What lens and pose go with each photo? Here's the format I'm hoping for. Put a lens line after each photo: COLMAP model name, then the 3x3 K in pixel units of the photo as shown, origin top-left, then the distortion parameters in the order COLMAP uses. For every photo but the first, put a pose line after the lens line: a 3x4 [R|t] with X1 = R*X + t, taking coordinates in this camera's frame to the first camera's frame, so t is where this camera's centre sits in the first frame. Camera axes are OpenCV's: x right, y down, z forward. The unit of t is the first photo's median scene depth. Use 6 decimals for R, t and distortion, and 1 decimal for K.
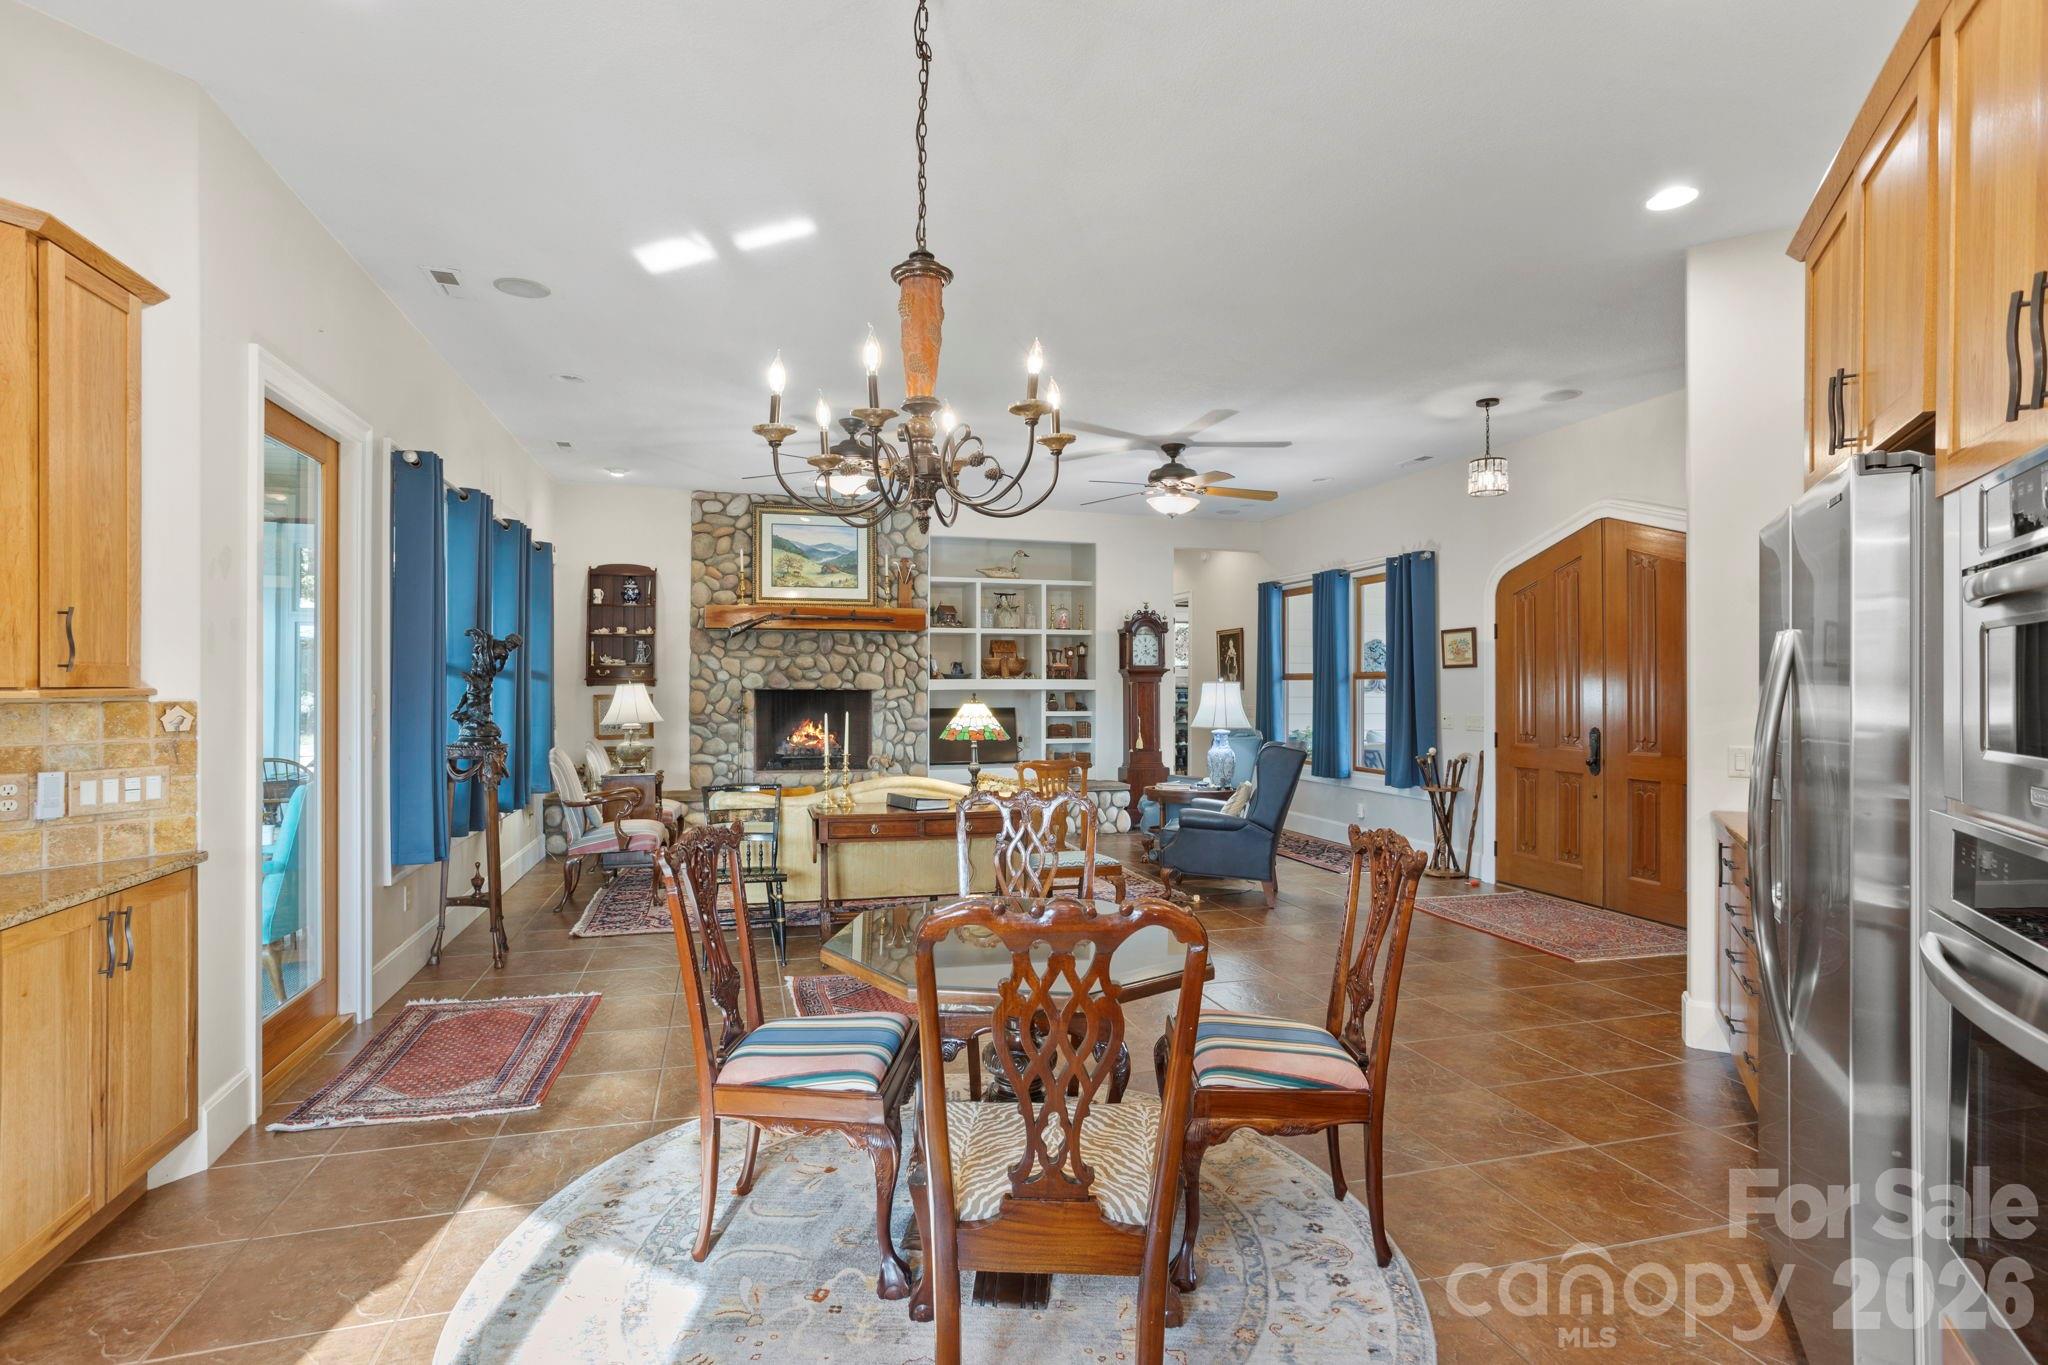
lens RADIAL K [[1002.6, 0, 1015.9], [0, 1002.6, 687.8], [0, 0, 1]] dist [-0.029608, 0.016634]
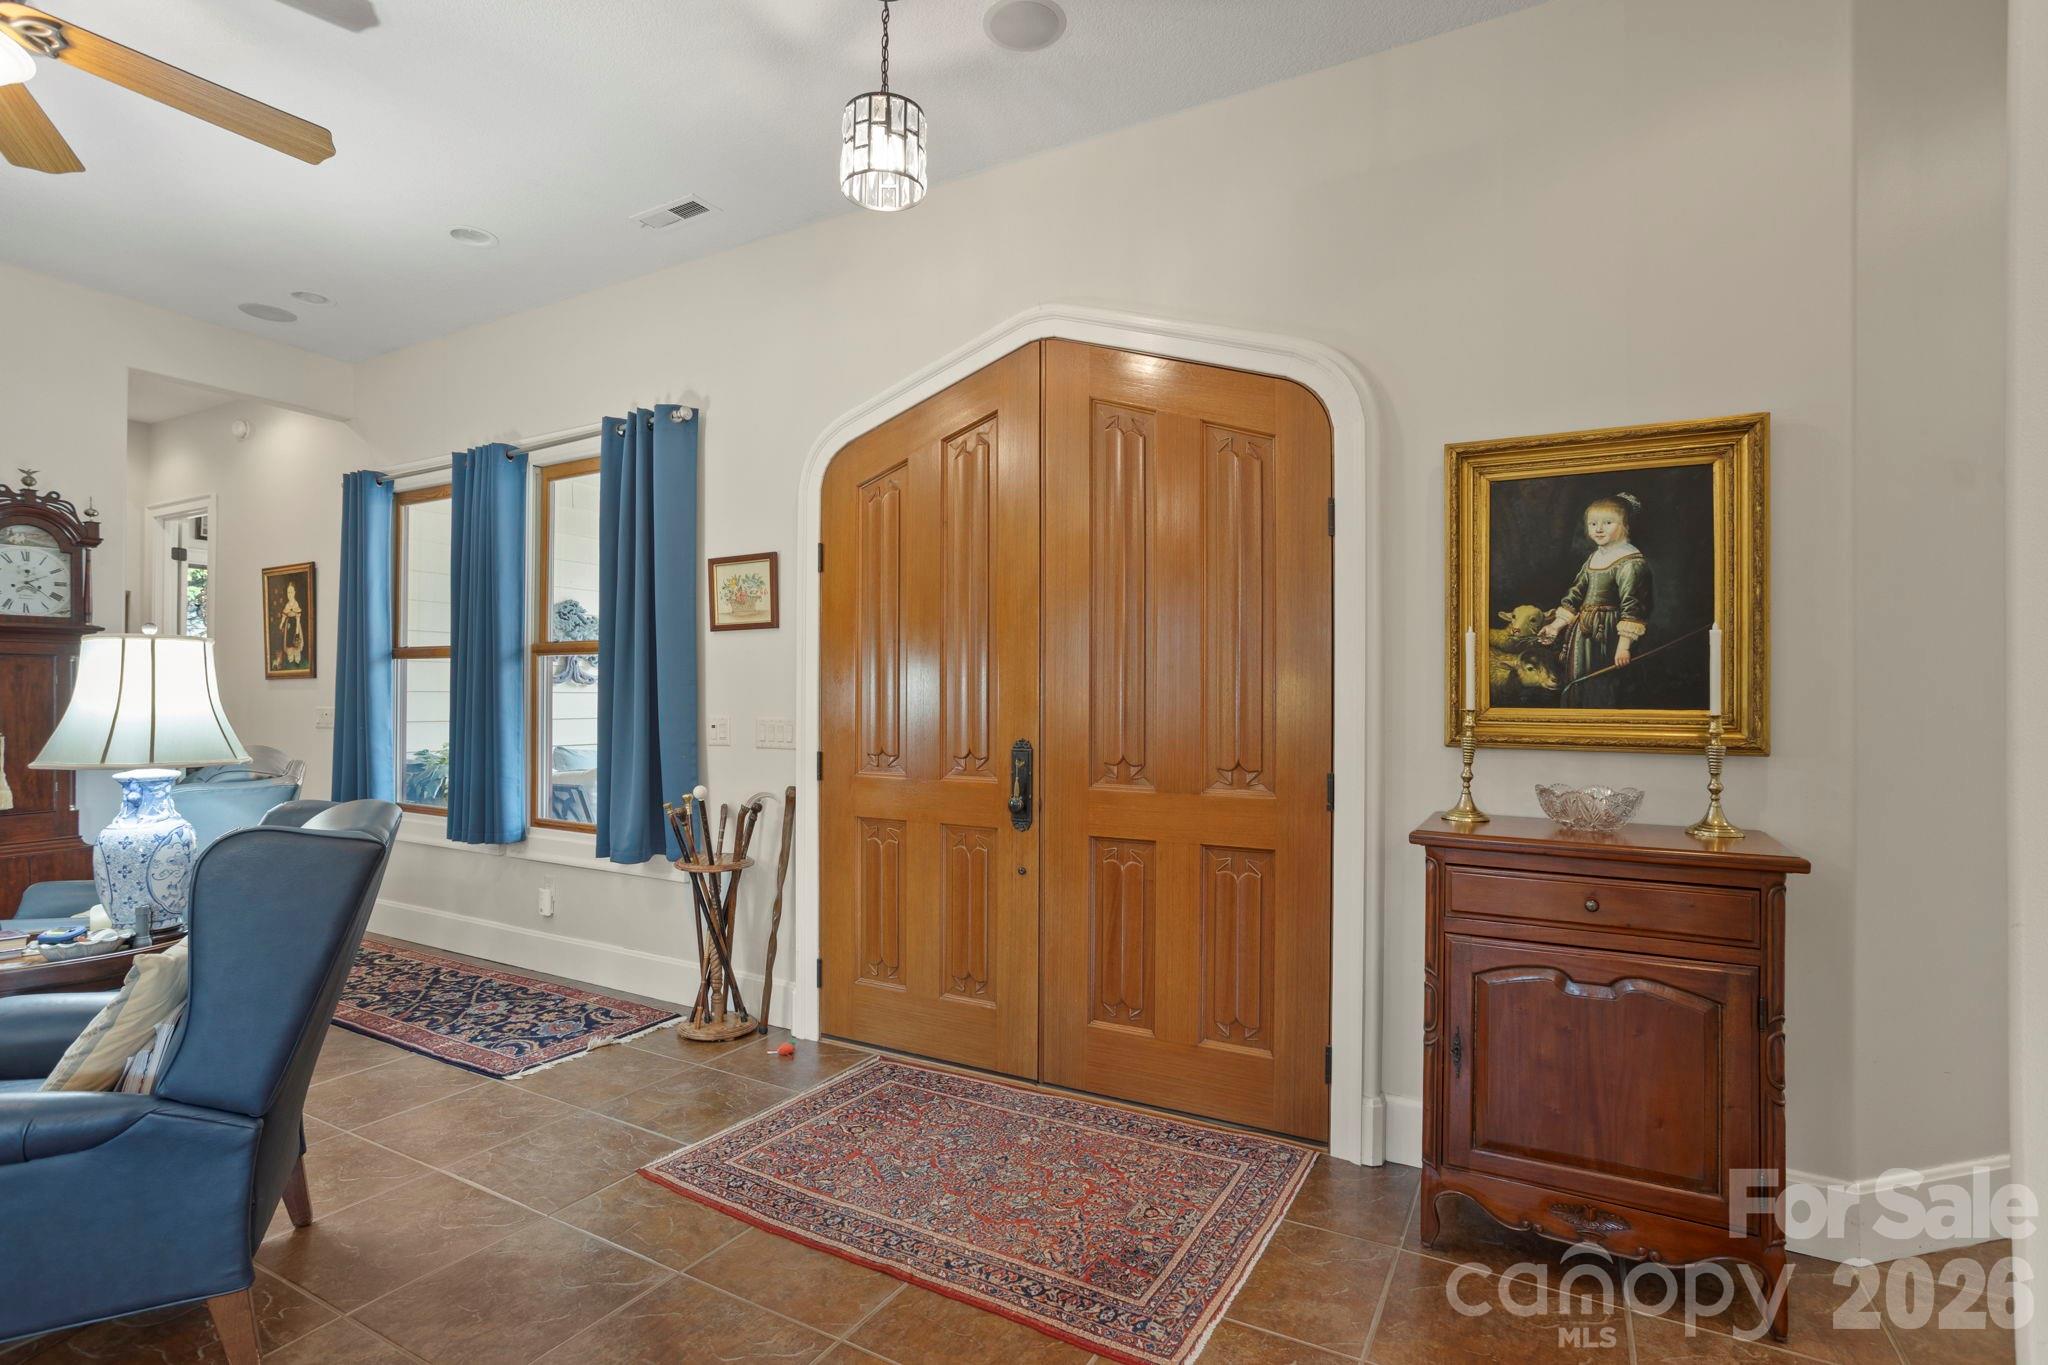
lens RADIAL K [[1002.6, 0, 1031.7], [0, 1002.6, 684.8], [0, 0, 1]] dist [-0.029608, 0.016634]
pose [[0.702731, 0.005960, 0.711430, 0.145658], [-0.002206, 0.999978, -0.006197, 0.010129], [-0.711452, 0.002785, 0.702729, 0.433128]]
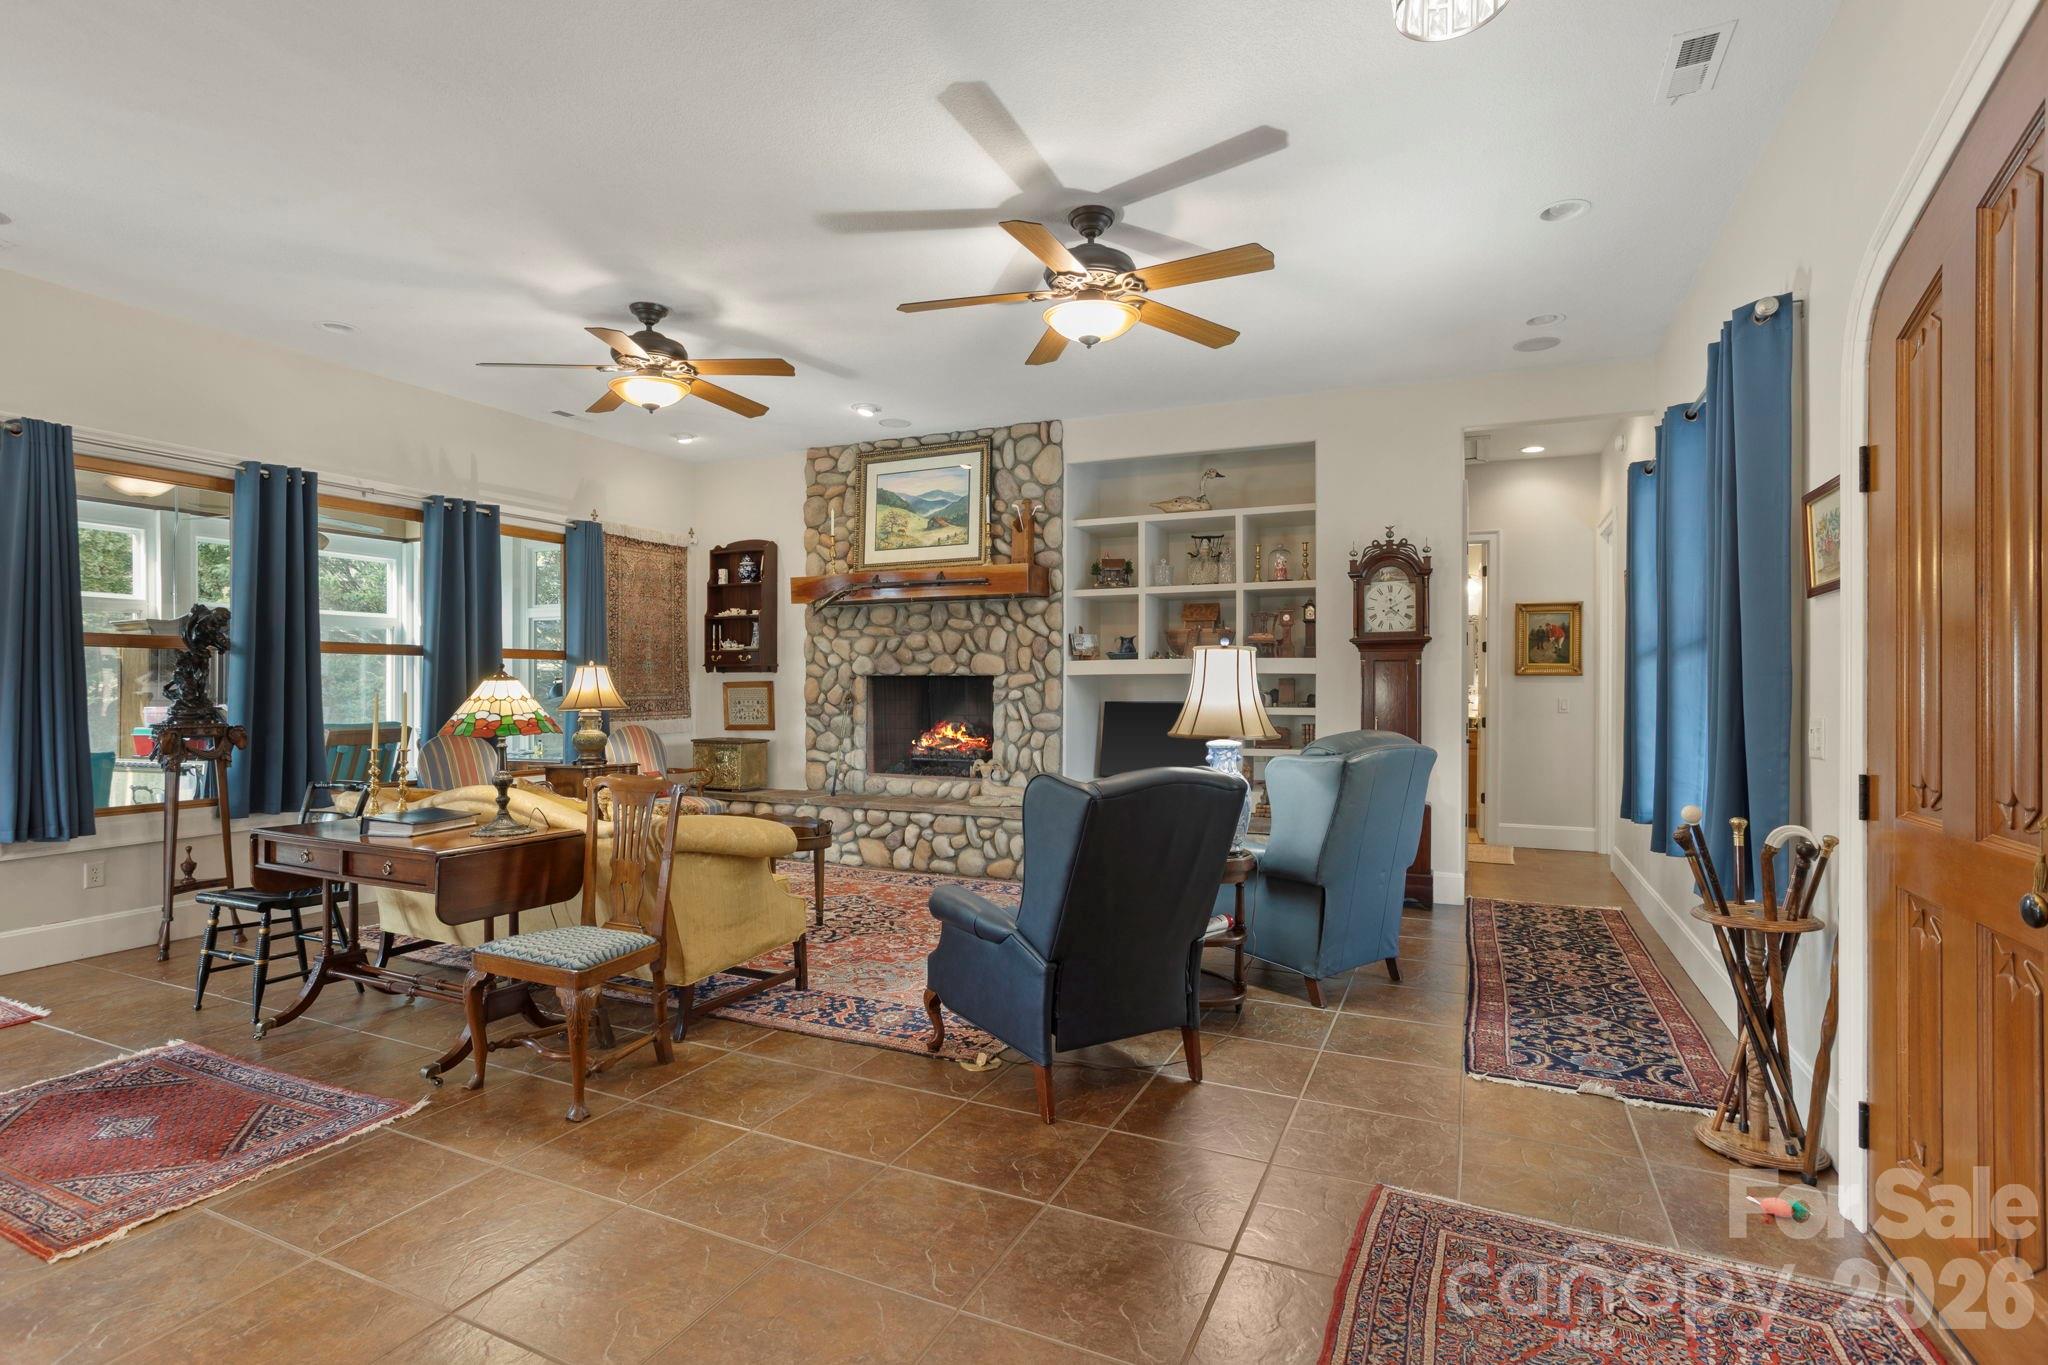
lens RADIAL K [[1002.6, 0, 1000.5], [0, 1002.6, 692.6], [0, 0, 1]] dist [-0.029608, 0.016634]
pose [[0.755921, 0.002840, -0.654656, 0.376541], [-0.000329, 0.999992, 0.003959, 0.012640], [0.654662, -0.002777, 0.755916, 0.442441]]
